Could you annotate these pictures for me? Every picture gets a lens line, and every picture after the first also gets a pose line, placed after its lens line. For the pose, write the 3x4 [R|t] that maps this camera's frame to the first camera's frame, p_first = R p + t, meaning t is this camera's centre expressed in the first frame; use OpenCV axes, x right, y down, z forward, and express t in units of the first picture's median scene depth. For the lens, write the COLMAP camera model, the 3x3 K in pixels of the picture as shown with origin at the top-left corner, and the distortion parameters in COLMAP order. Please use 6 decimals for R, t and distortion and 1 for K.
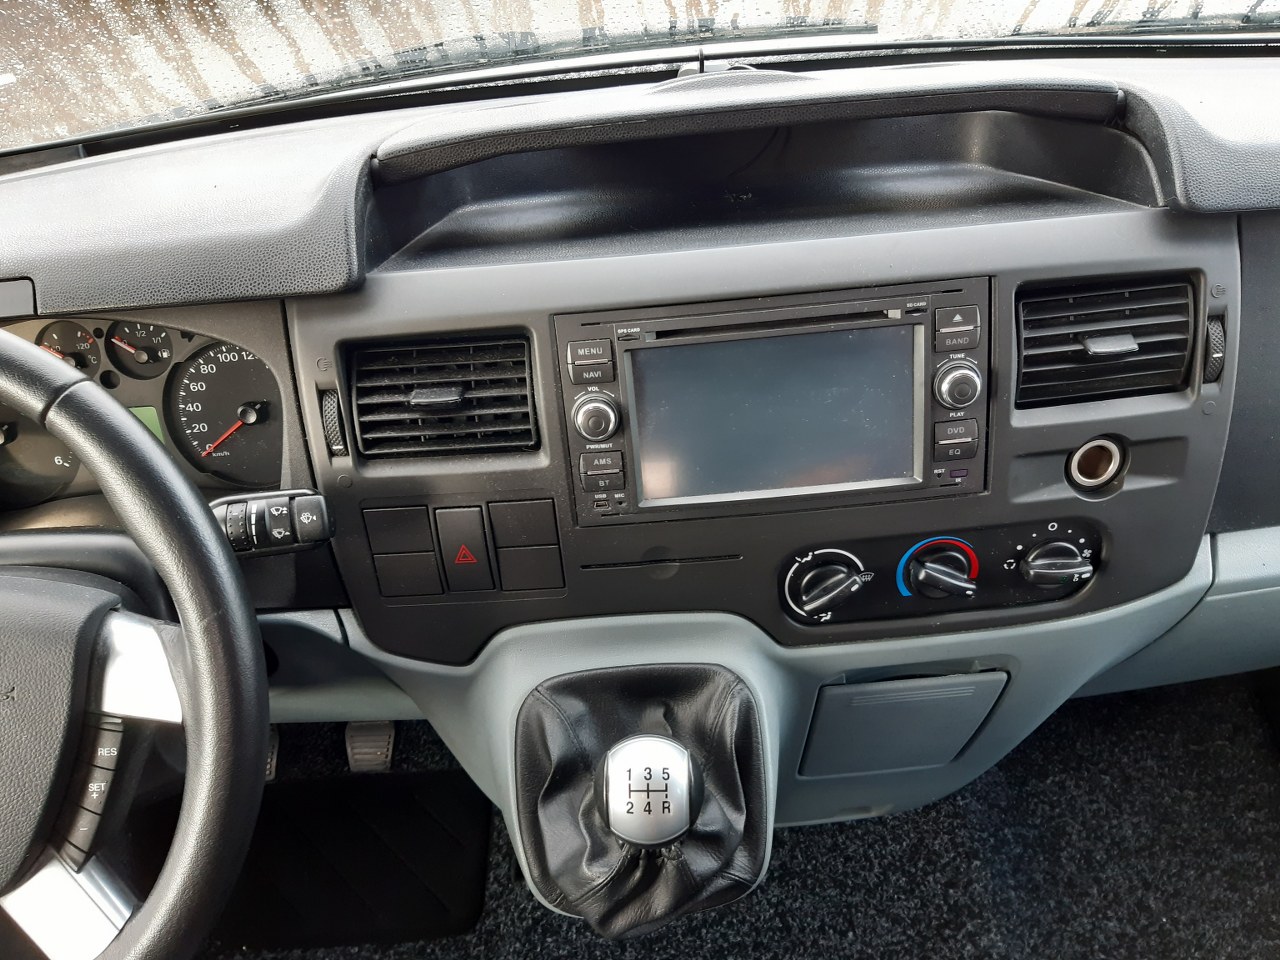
lens RADIAL K [[1004.0, 0, 644.1], [0, 1004.0, 481.9], [0, 0, 1]] dist [0.057066, -0.105176]
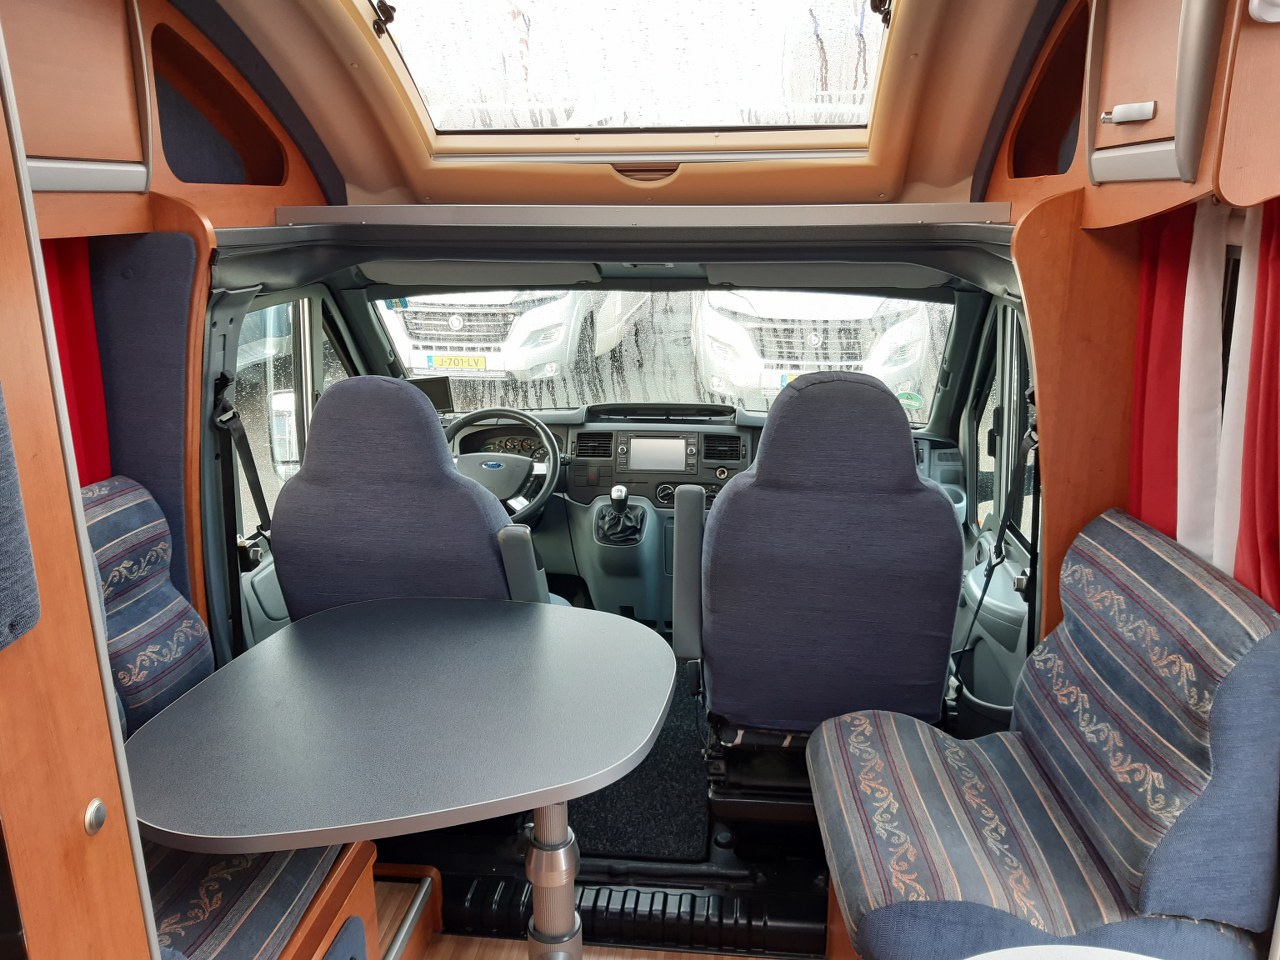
lens RADIAL K [[1004.0, 0, 650.0], [0, 1004.0, 488.0], [0, 0, 1]] dist [0.057066, -0.105176]
pose [[0.985211, 0.094803, -0.142730, 0.854791], [-0.147186, 0.894716, -0.421687, 2.288046], [0.087725, 0.436459, 0.895437, -3.573186]]
